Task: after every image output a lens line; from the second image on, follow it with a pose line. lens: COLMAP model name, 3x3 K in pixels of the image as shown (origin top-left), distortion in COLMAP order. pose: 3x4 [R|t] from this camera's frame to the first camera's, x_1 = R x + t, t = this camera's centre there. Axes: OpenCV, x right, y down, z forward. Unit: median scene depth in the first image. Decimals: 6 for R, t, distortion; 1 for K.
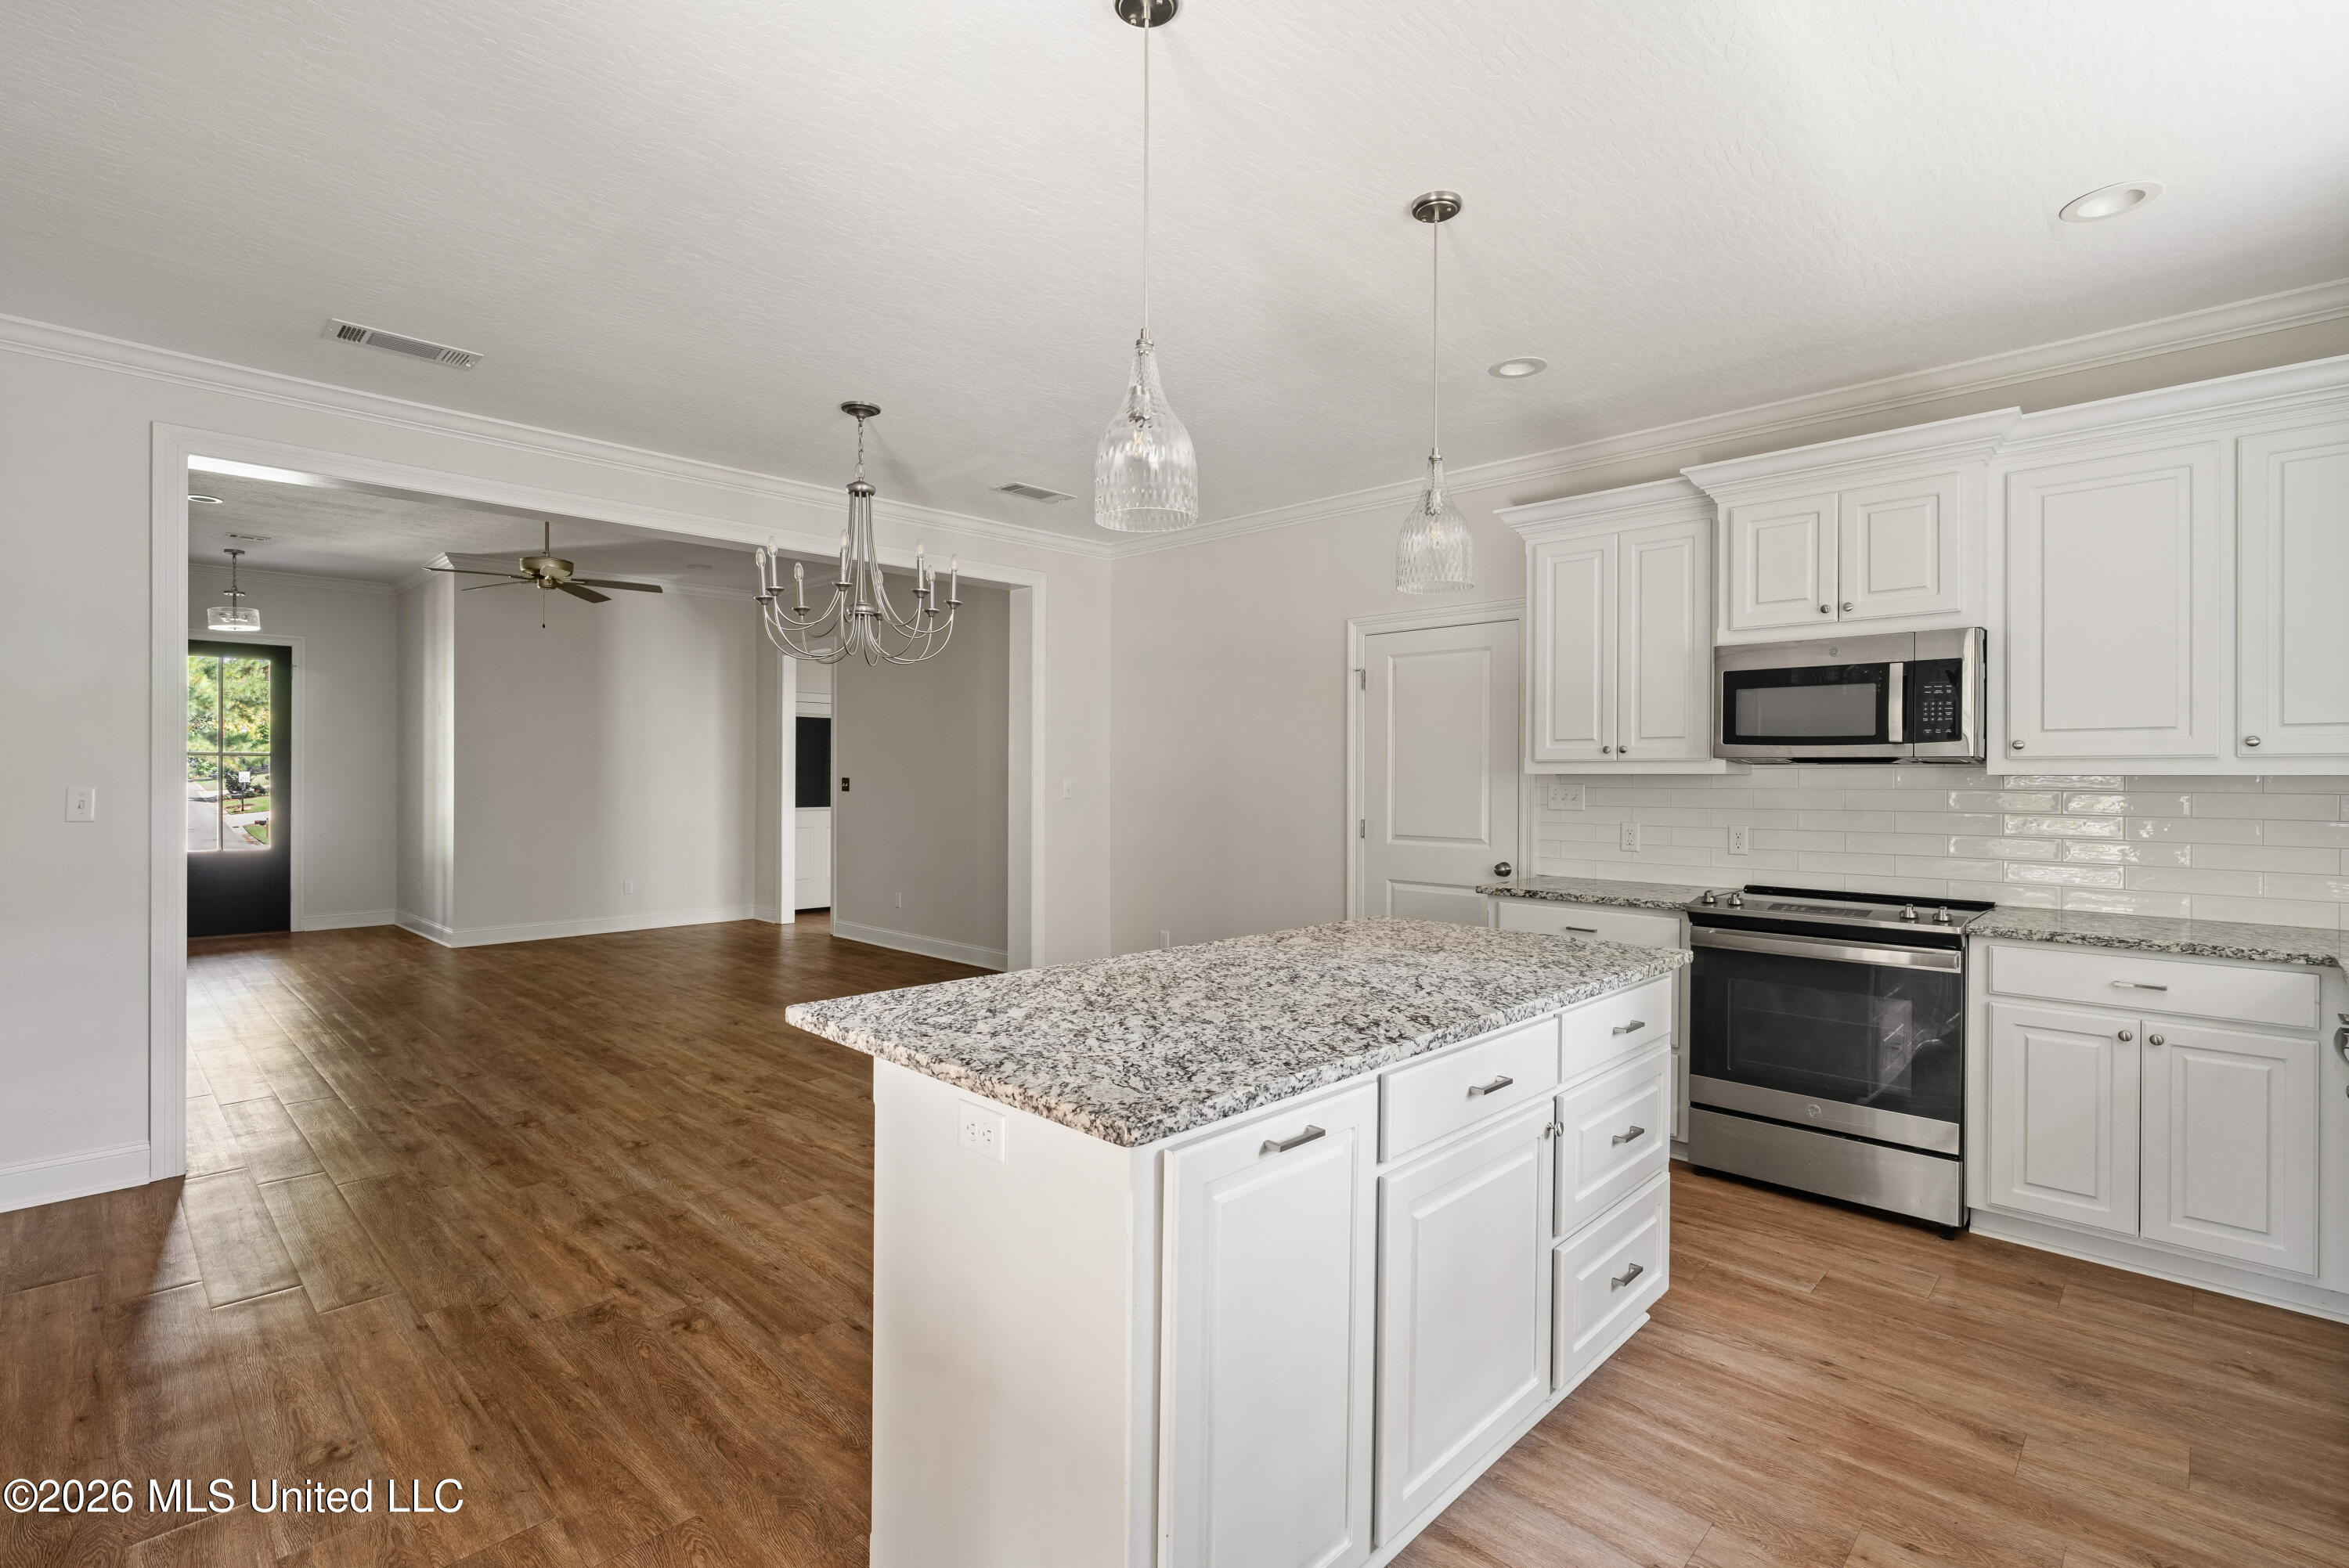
lens RADIAL K [[1074.4, 0, 1149.4], [0, 1074.4, 777.5], [0, 0, 1]] dist [0.000327, 0.000735]
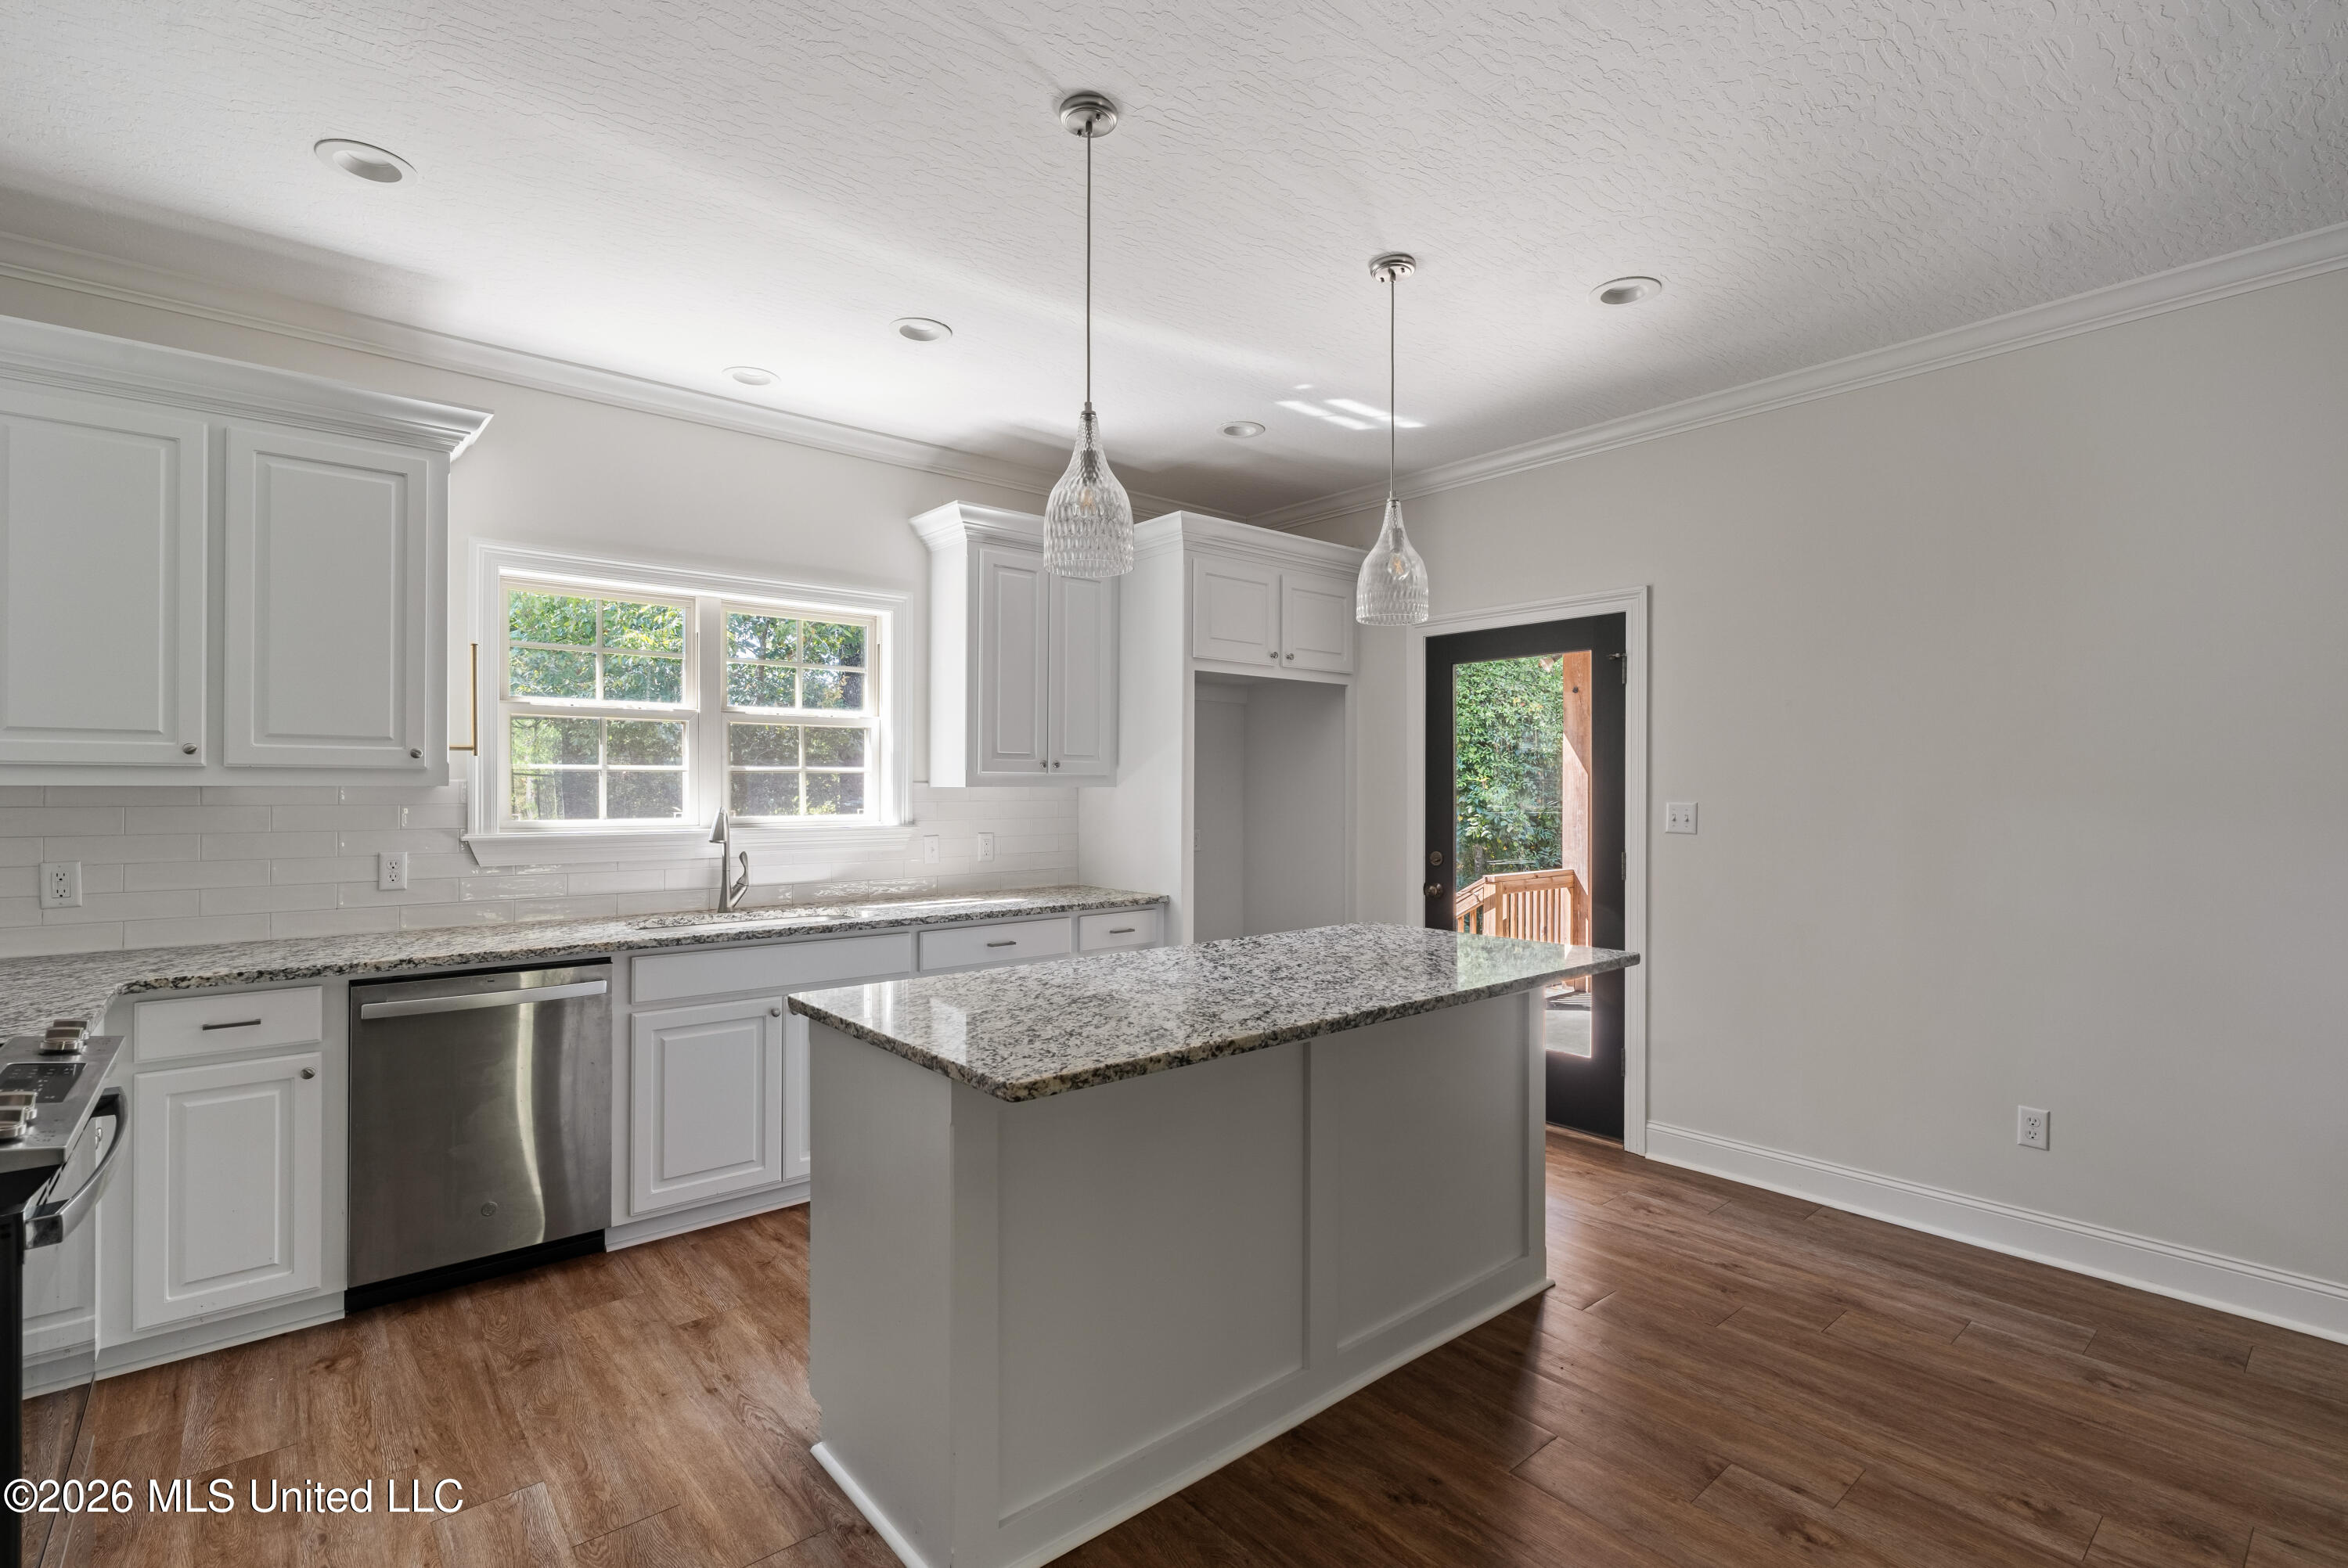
lens RADIAL K [[1069.3, 0, 1141.5], [0, 1069.3, 784.8], [0, 0, 1]] dist [-0.002010, 0.000462]
pose [[-0.994873, -0.006546, 0.100919, 0.108537], [-0.006604, 0.999978, -0.000236, -0.007829], [-0.100915, -0.000901, -0.994895, 1.441672]]
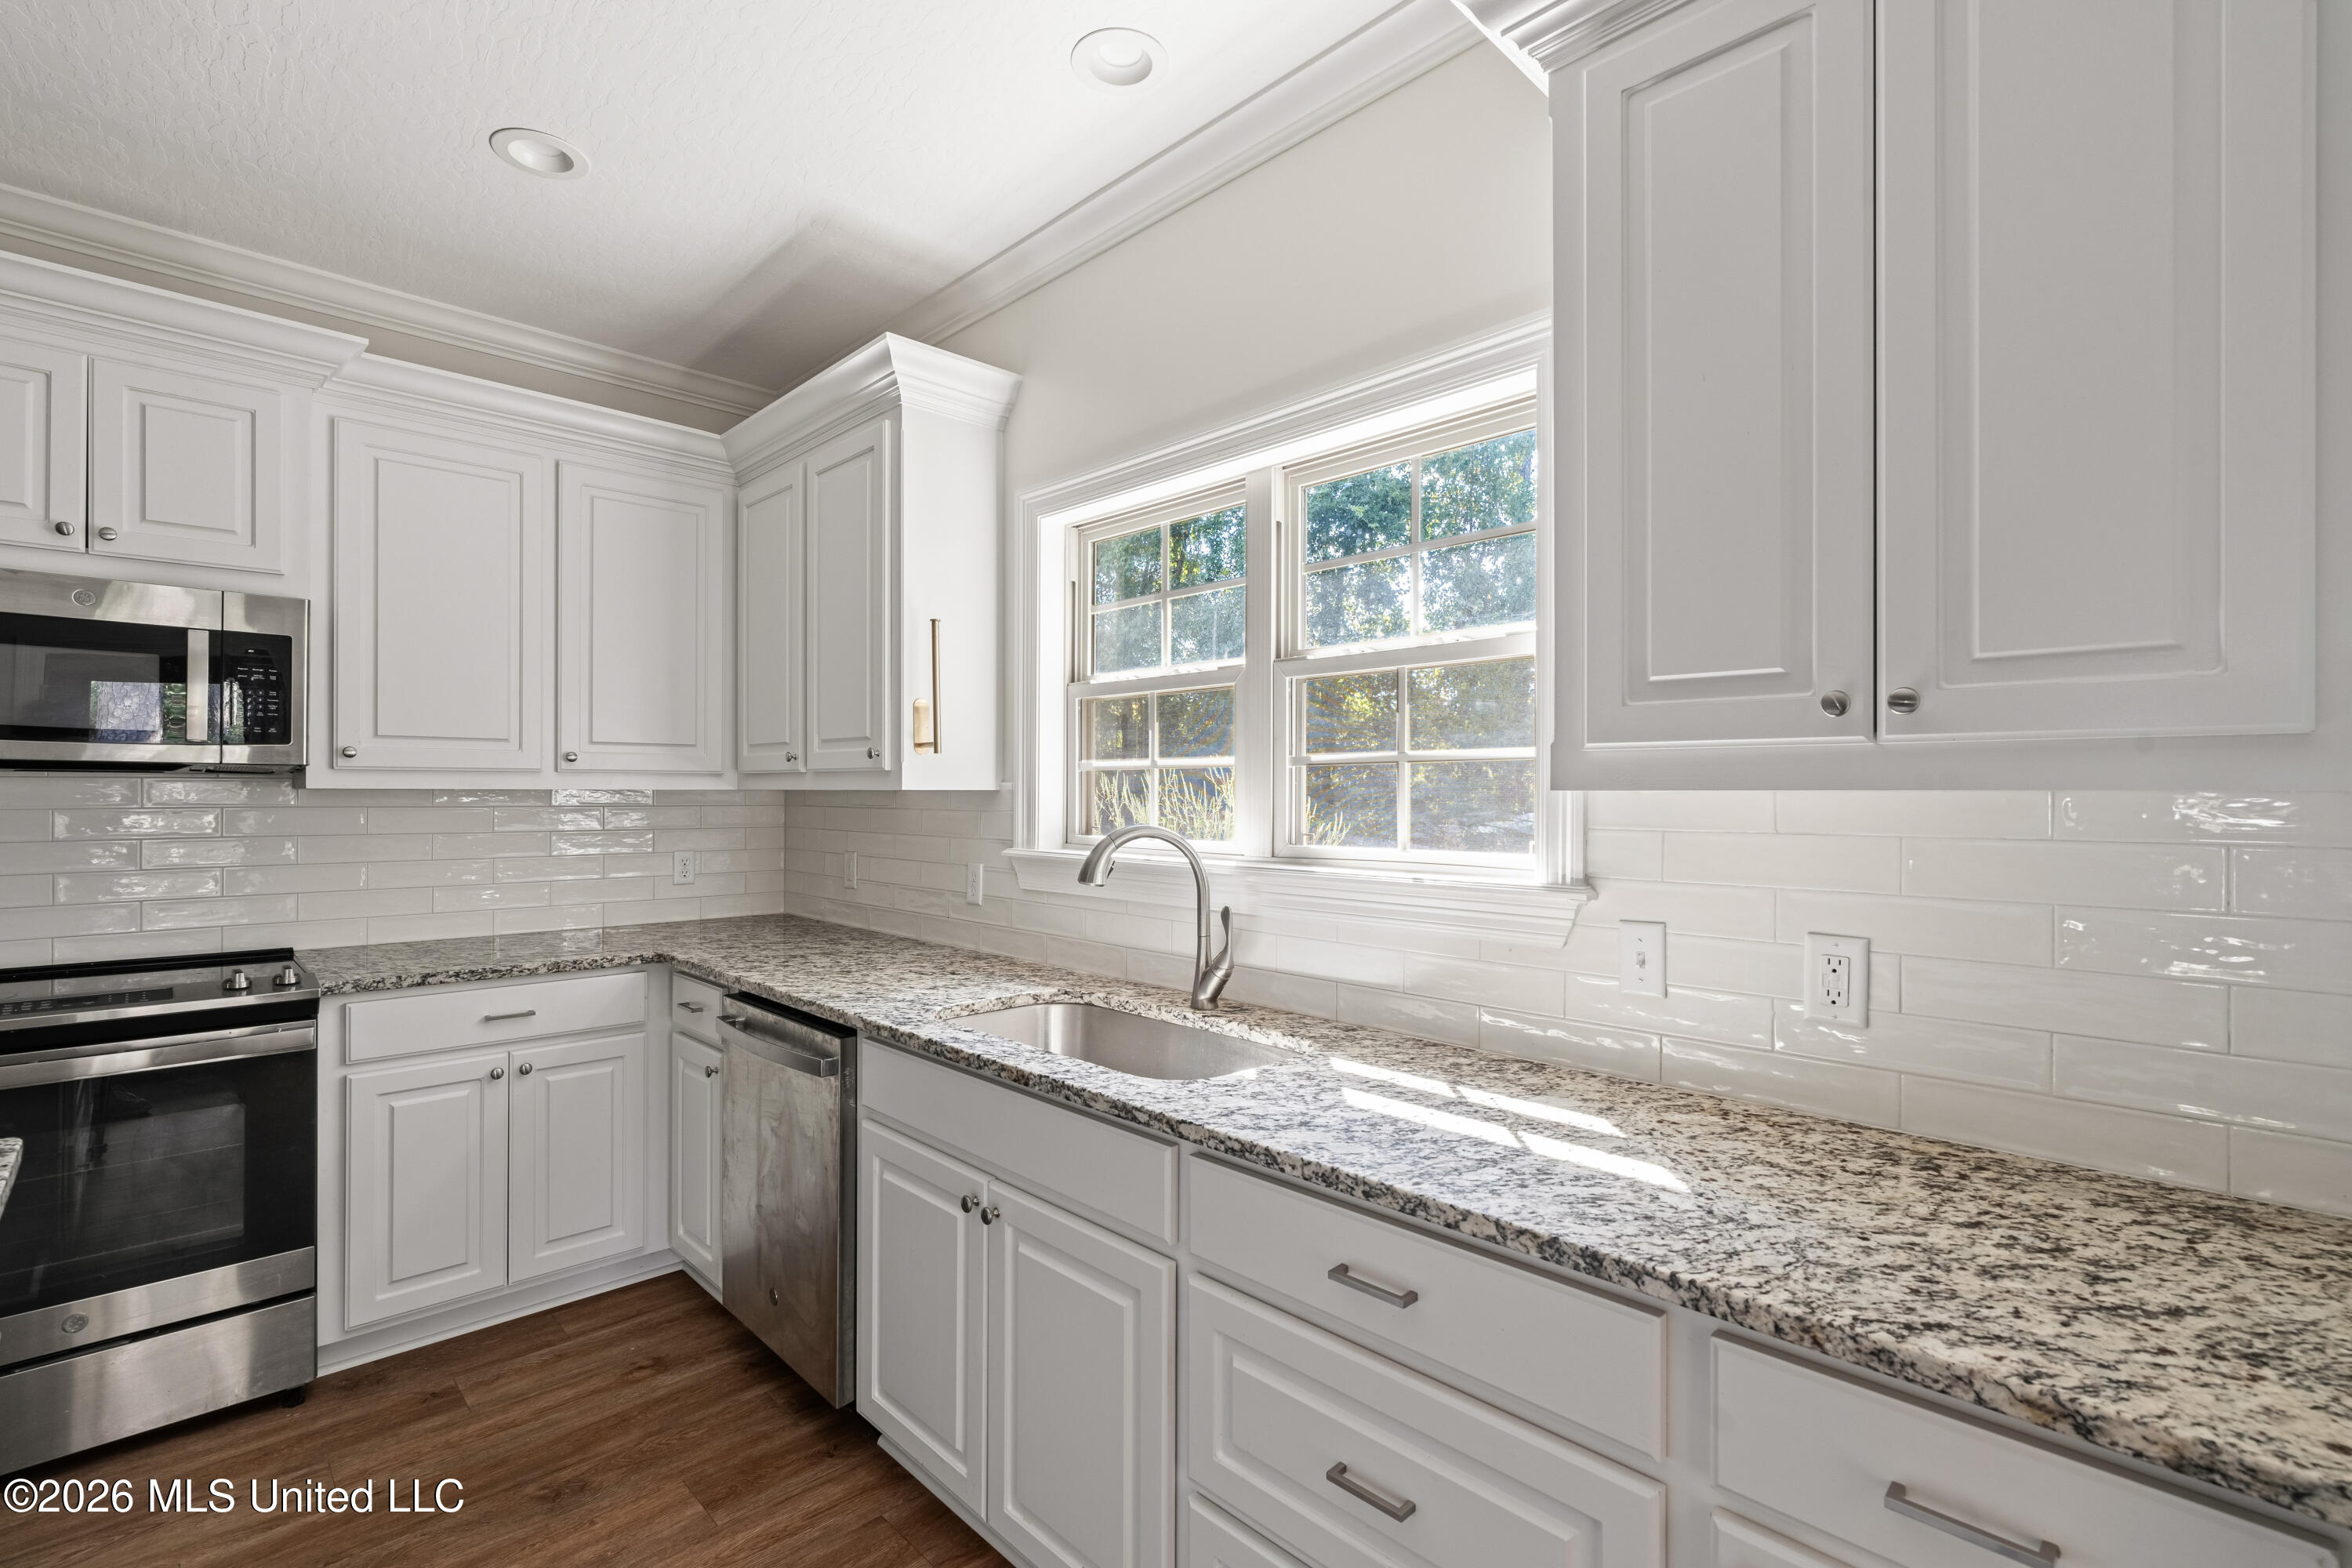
lens RADIAL K [[1056.2, 0, 1185.5], [0, 1056.2, 789.6], [0, 0, 1]] dist [-0.004010, 0.000640]
pose [[0.011792, -0.001811, 0.999929, 0.011376], [-0.002735, 0.999995, 0.001843, -0.004958], [-0.999927, -0.002757, 0.011787, 0.349924]]
